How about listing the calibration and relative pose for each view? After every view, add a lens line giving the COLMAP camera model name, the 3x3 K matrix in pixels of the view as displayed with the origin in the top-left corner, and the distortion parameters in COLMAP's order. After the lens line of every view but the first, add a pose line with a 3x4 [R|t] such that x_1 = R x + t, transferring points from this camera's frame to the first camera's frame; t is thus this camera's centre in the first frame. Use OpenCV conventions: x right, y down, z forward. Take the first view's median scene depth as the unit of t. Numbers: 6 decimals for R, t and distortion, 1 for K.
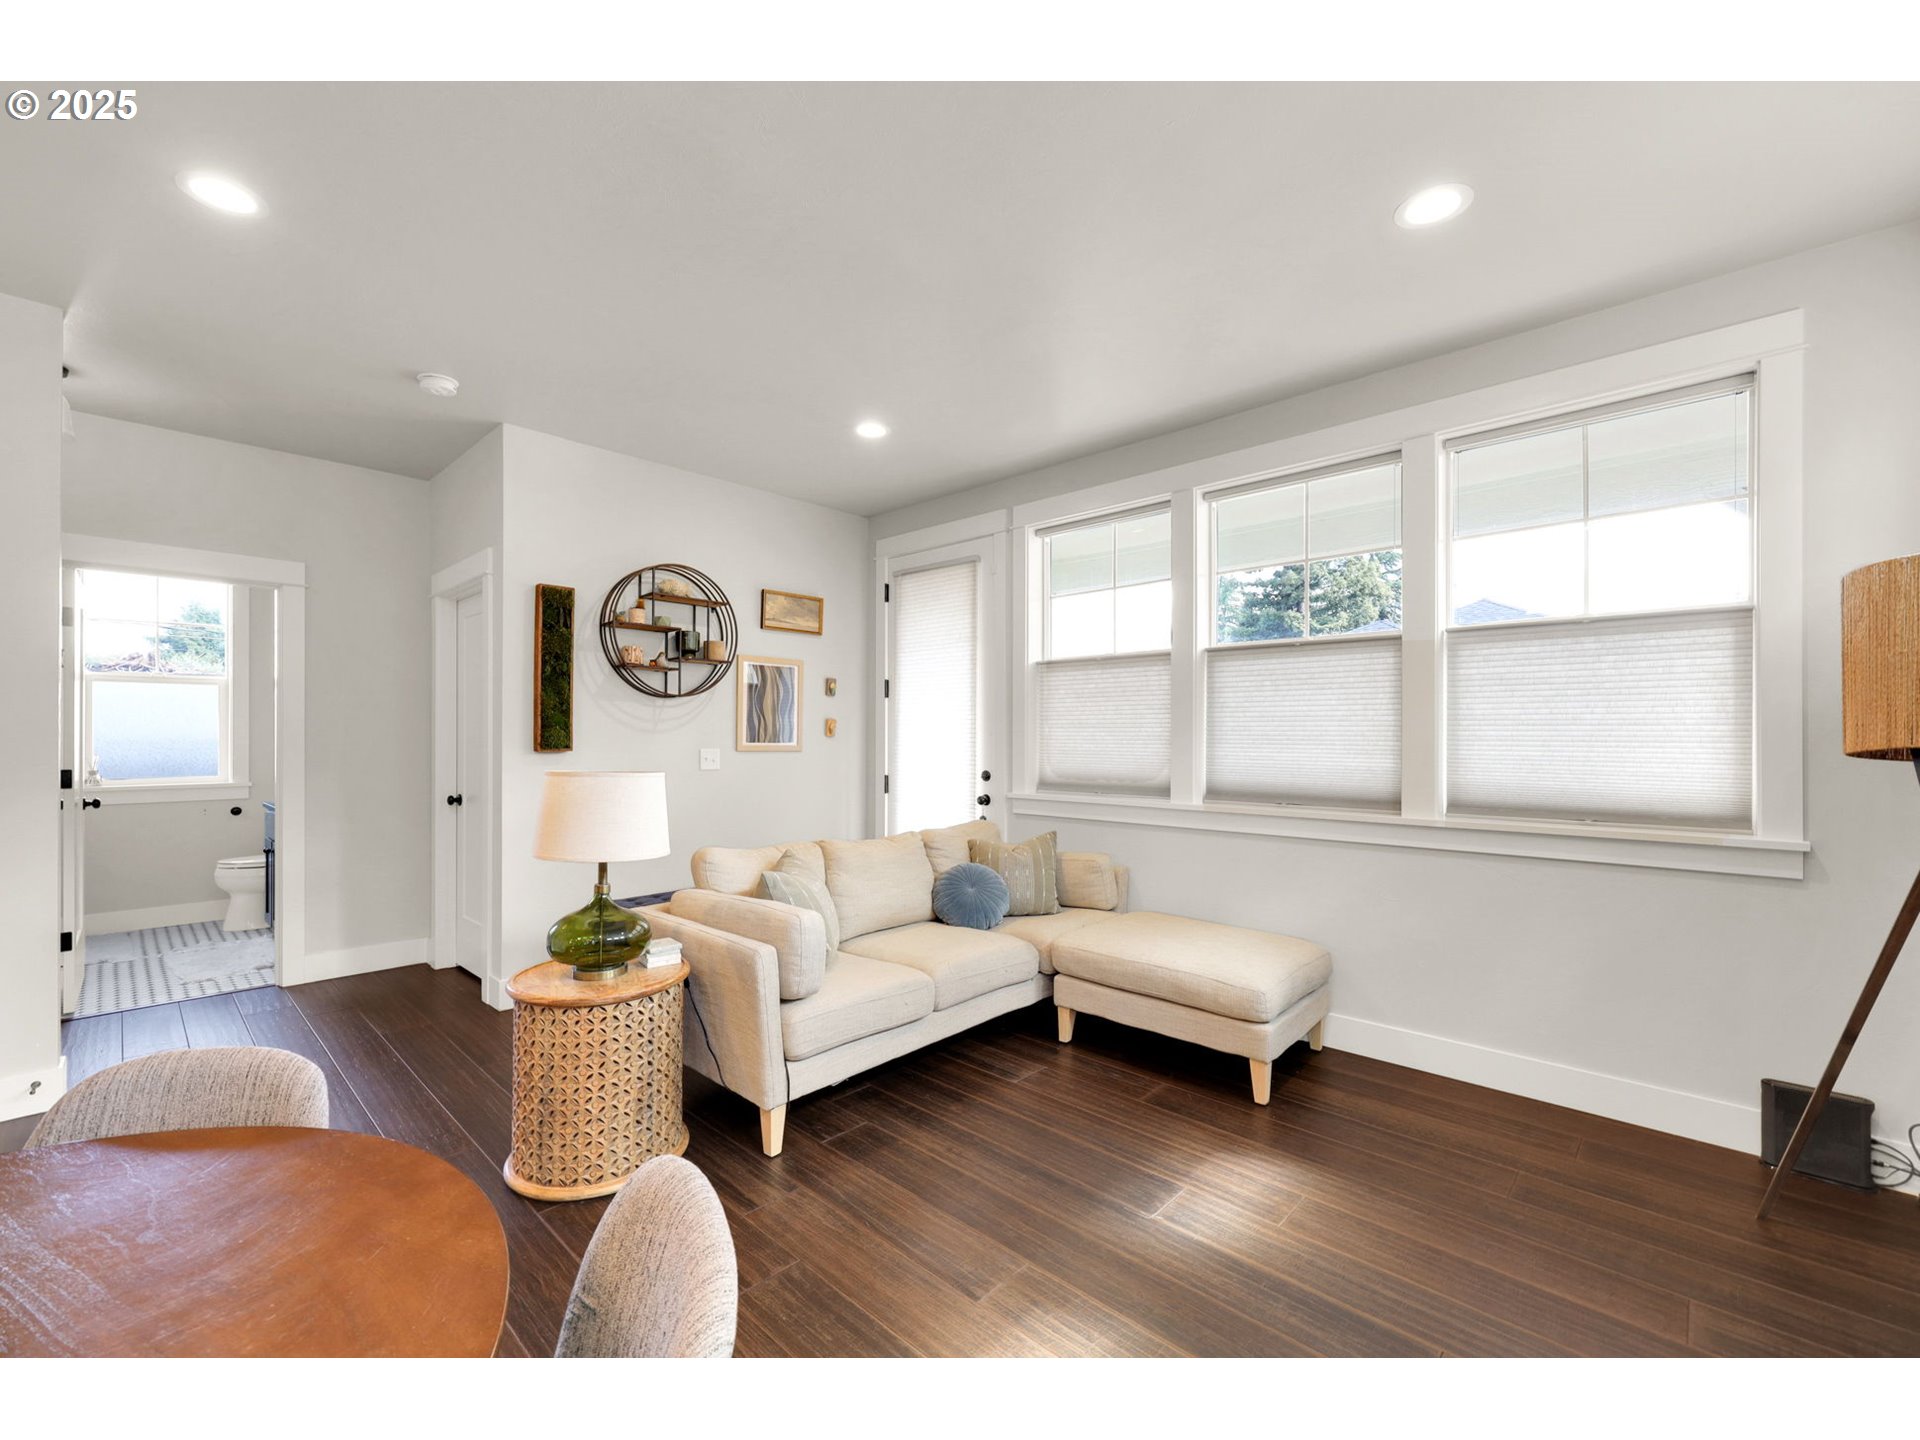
lens RADIAL K [[788.7, 0, 957.5], [0, 788.7, 734.9], [0, 0, 1]] dist [-0.000723, -0.000092]
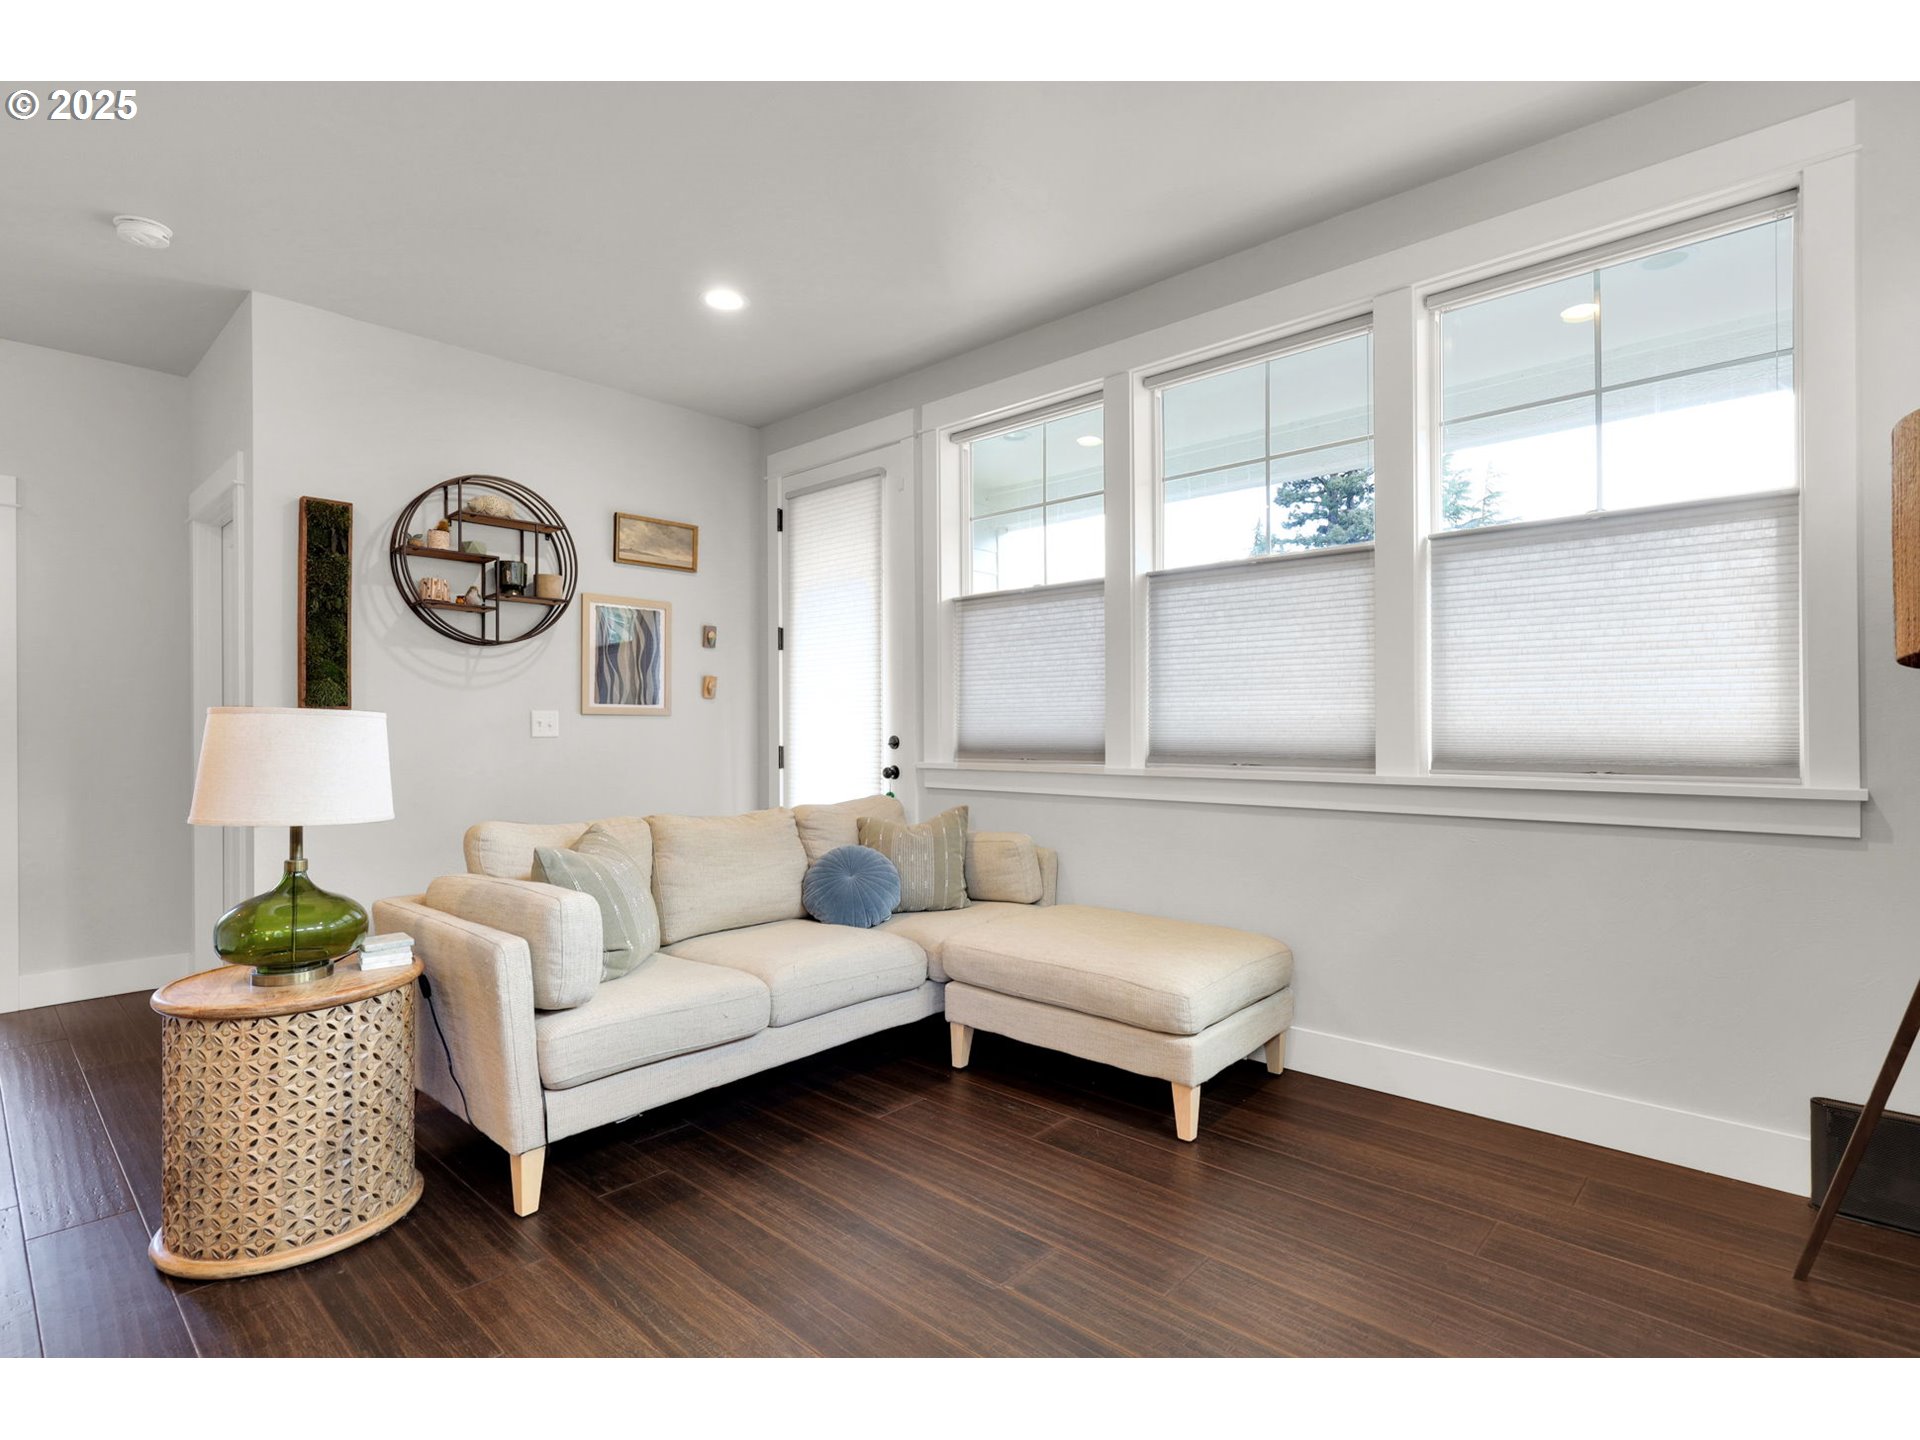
lens RADIAL K [[935.6, 0, 960.0], [0, 935.6, 720.0], [0, 0, 1]] dist [0.001719, 0.000553]
pose [[0.999890, -0.008490, 0.012150, 0.137278], [0.008522, 0.999960, -0.002600, 0.048060], [-0.012128, 0.002703, 0.999923, 0.070027]]
